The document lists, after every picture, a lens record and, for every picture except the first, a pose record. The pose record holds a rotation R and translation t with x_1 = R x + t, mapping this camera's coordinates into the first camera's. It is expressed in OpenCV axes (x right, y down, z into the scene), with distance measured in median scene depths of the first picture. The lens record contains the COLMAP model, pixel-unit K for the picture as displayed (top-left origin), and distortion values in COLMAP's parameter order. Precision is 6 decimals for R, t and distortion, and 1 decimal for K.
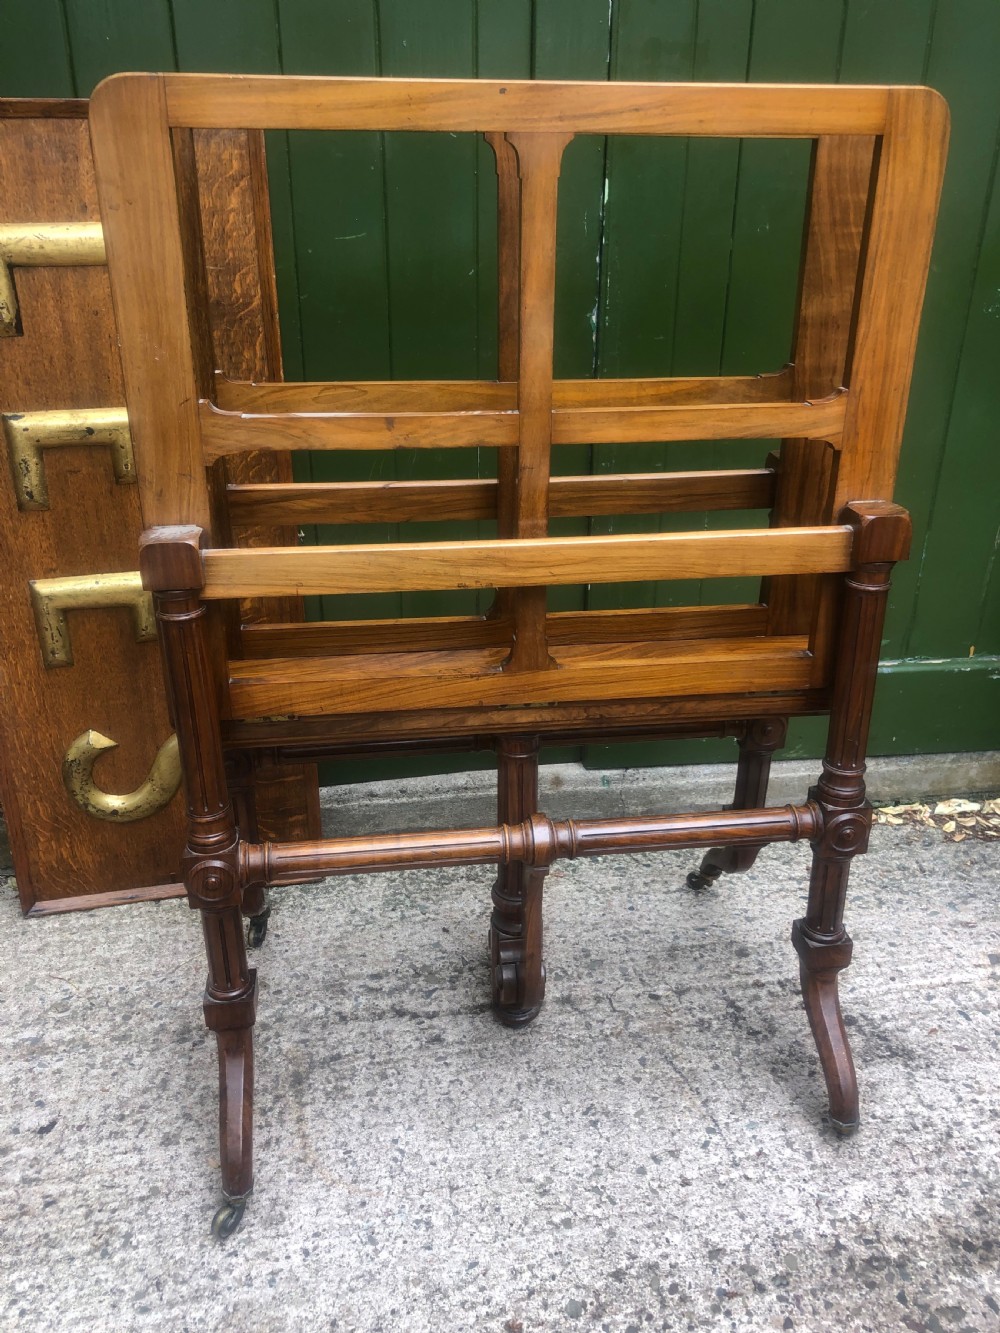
lens RADIAL K [[1076.3, 0, 505.8], [0, 1076.3, 660.3], [0, 0, 1]] dist [-0.008327, 0.034641]
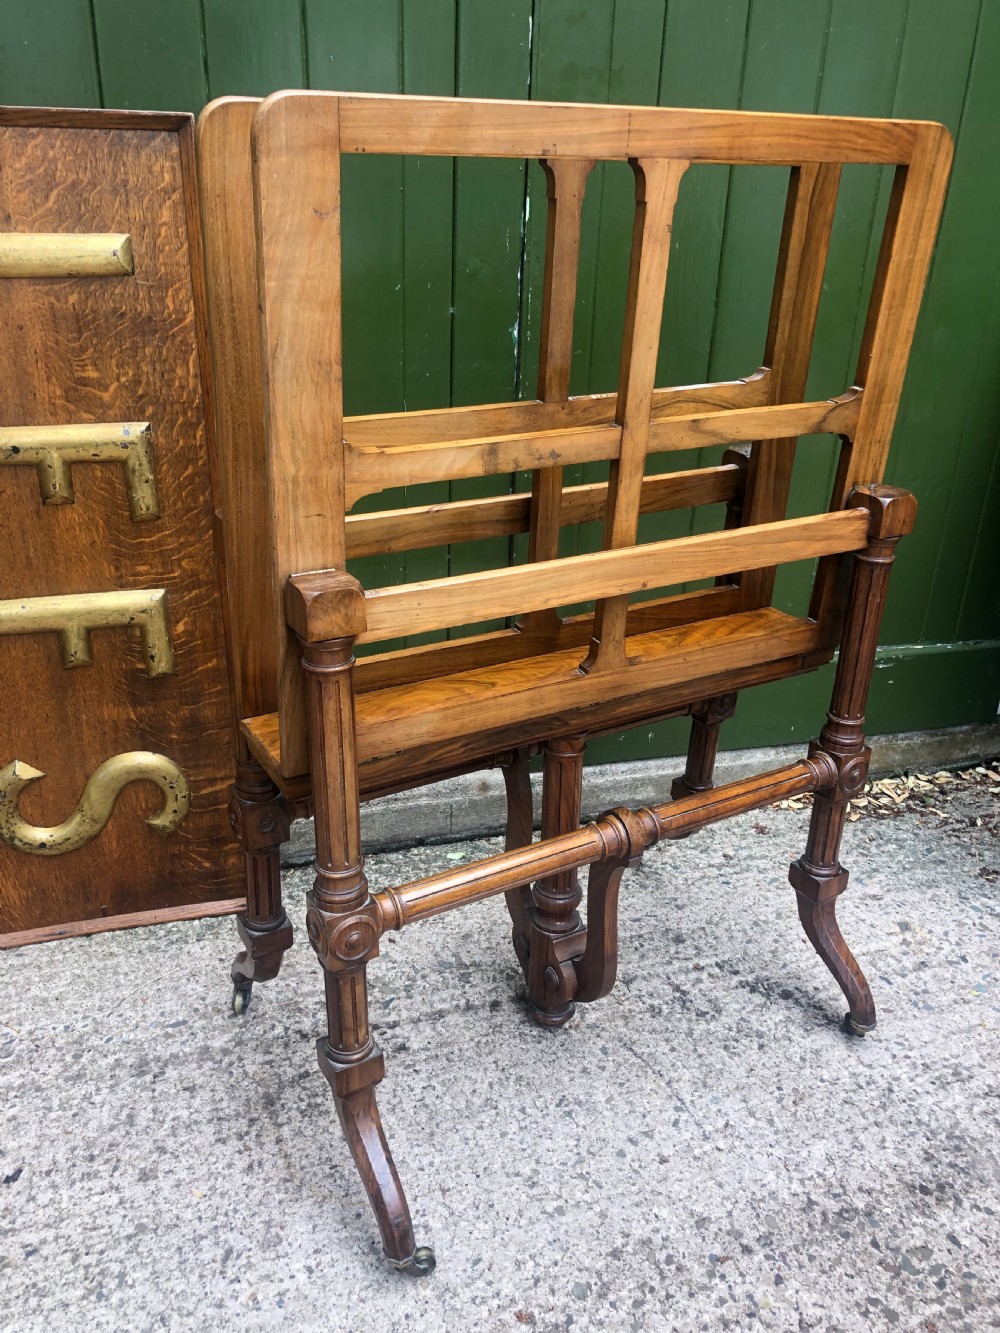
lens RADIAL K [[1076.3, 0, 489.5], [0, 1076.3, 665.0], [0, 0, 1]] dist [-0.008327, 0.034641]
pose [[0.988657, -0.042331, 0.144099, -0.118603], [0.042834, 0.999082, -0.000388, -0.003298], [-0.143950, 0.006556, 0.989563, -0.014862]]
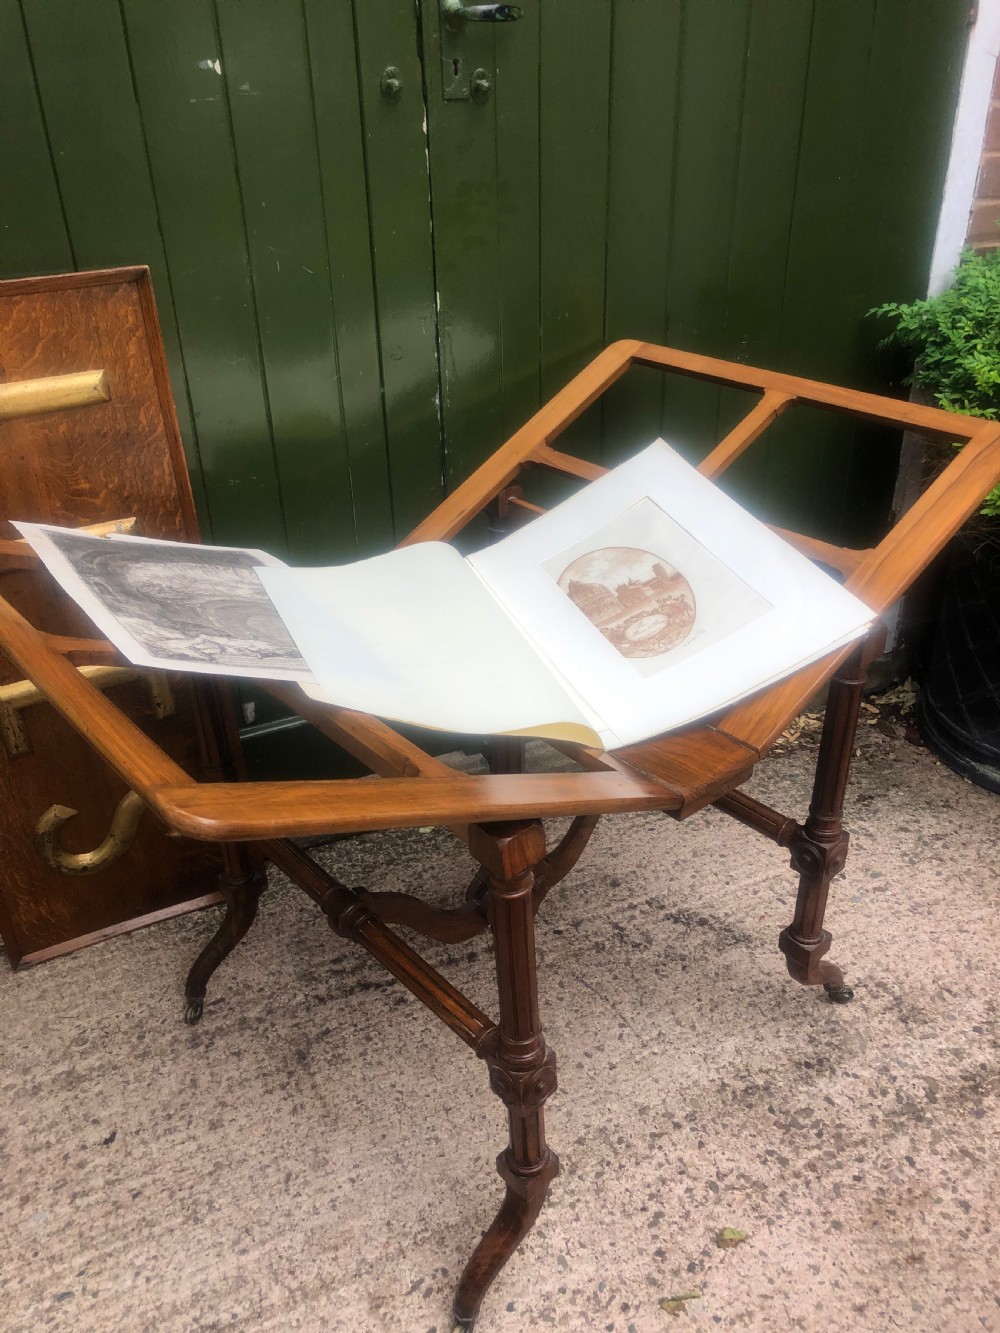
lens RADIAL K [[1076.3, 0, 493.9], [0, 1076.3, 651.9], [0, 0, 1]] dist [-0.008327, 0.034641]
pose [[0.970245, -0.148106, 0.191546, -0.146310], [0.133088, 0.987092, 0.089094, -0.158133], [-0.202269, -0.060951, 0.977431, -0.244418]]
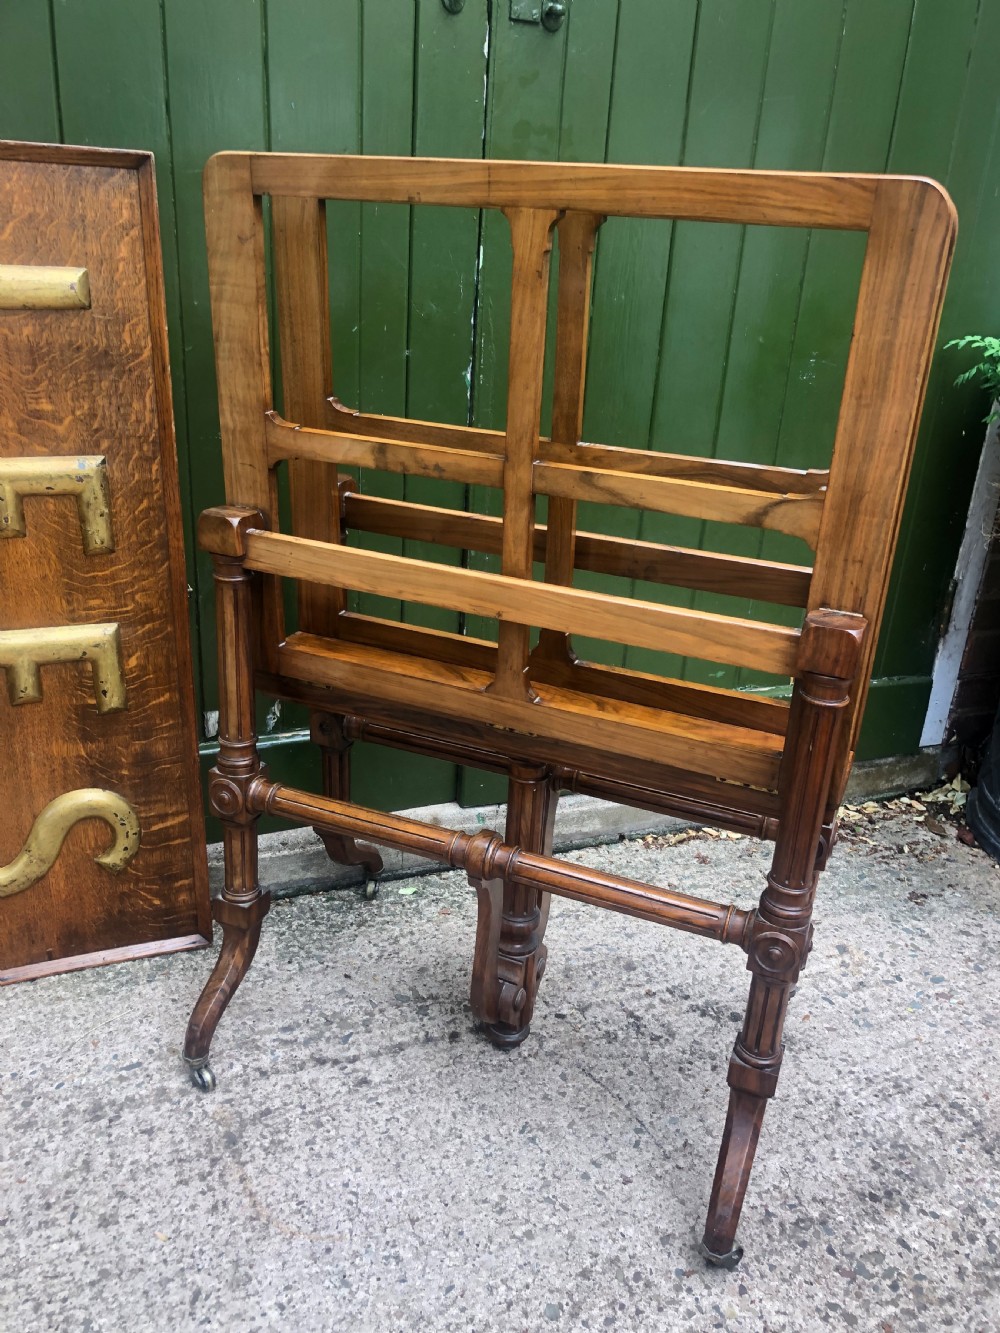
lens RADIAL K [[1076.3, 0, 505.0], [0, 1076.3, 680.9], [0, 0, 1]] dist [-0.008327, 0.034641]
pose [[0.971112, -0.042401, 0.234826, -0.163637], [0.049171, 0.998524, -0.023048, 0.006308], [-0.233502, 0.033929, 0.971764, -0.026970]]
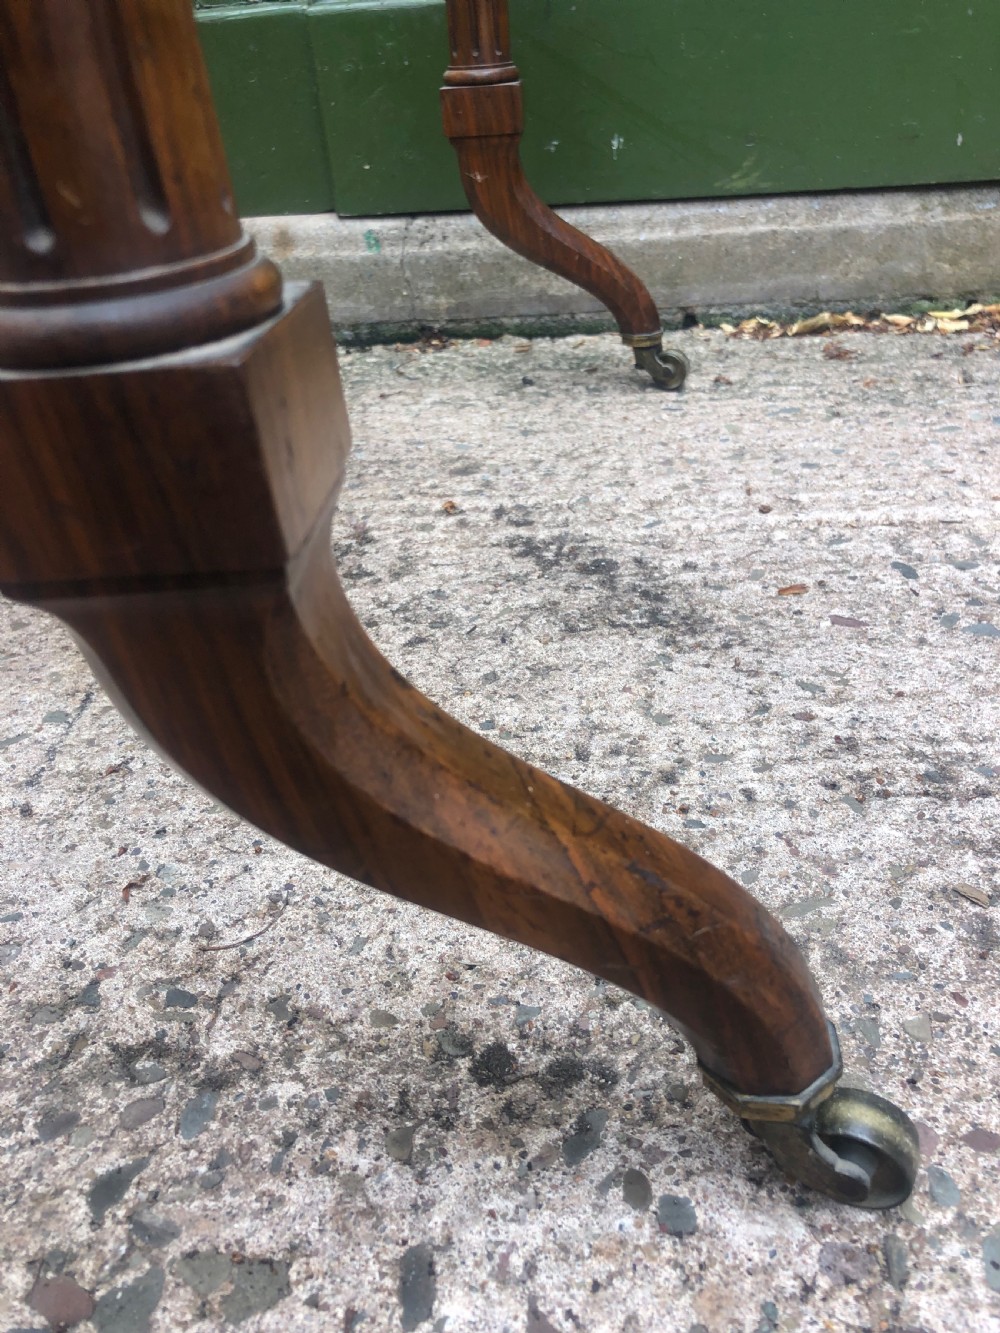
lens RADIAL K [[1076.3, 0, 518.2], [0, 1076.3, 684.8], [0, 0, 1]] dist [-0.008327, 0.034641]
pose [[0.963847, 0.064415, -0.258552, 0.427111], [-0.031938, 0.991272, 0.127905, 0.352126], [0.264535, -0.115023, 0.957492, 0.640814]]
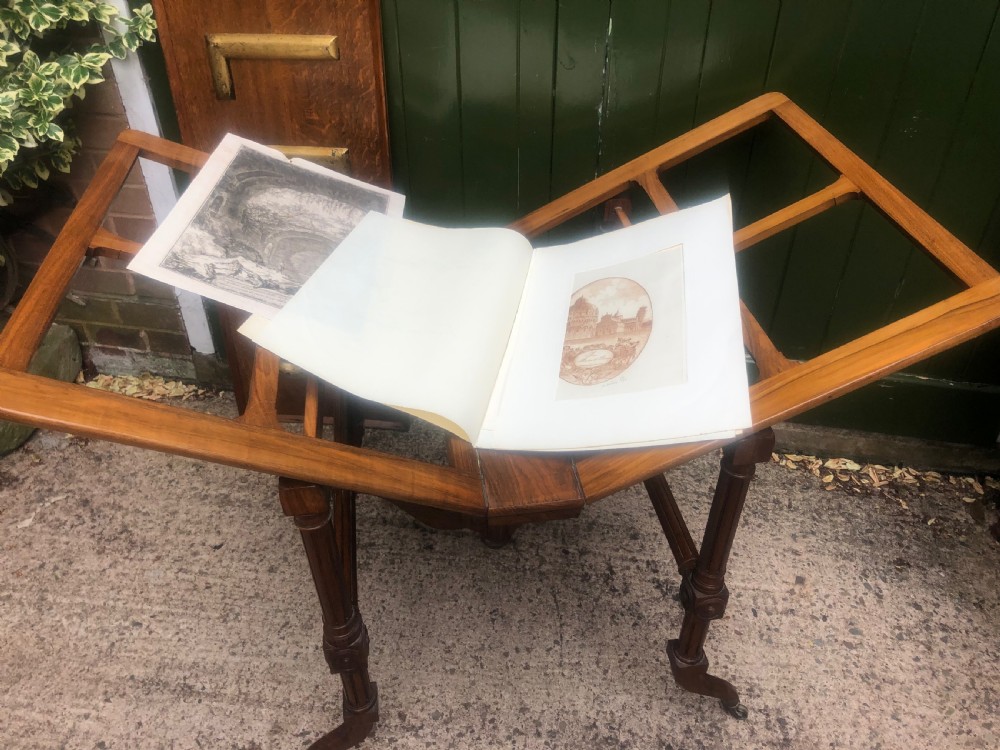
lens RADIAL K [[807.4, 0, 513.8], [0, 807.4, 360.1], [0, 0, 1]] dist [-0.008327, 0.034641]
pose [[0.954233, 0.183130, -0.236439, 0.328616], [-0.127254, 0.964082, 0.233136, -0.265465], [0.270640, -0.192378, 0.943263, -0.126409]]
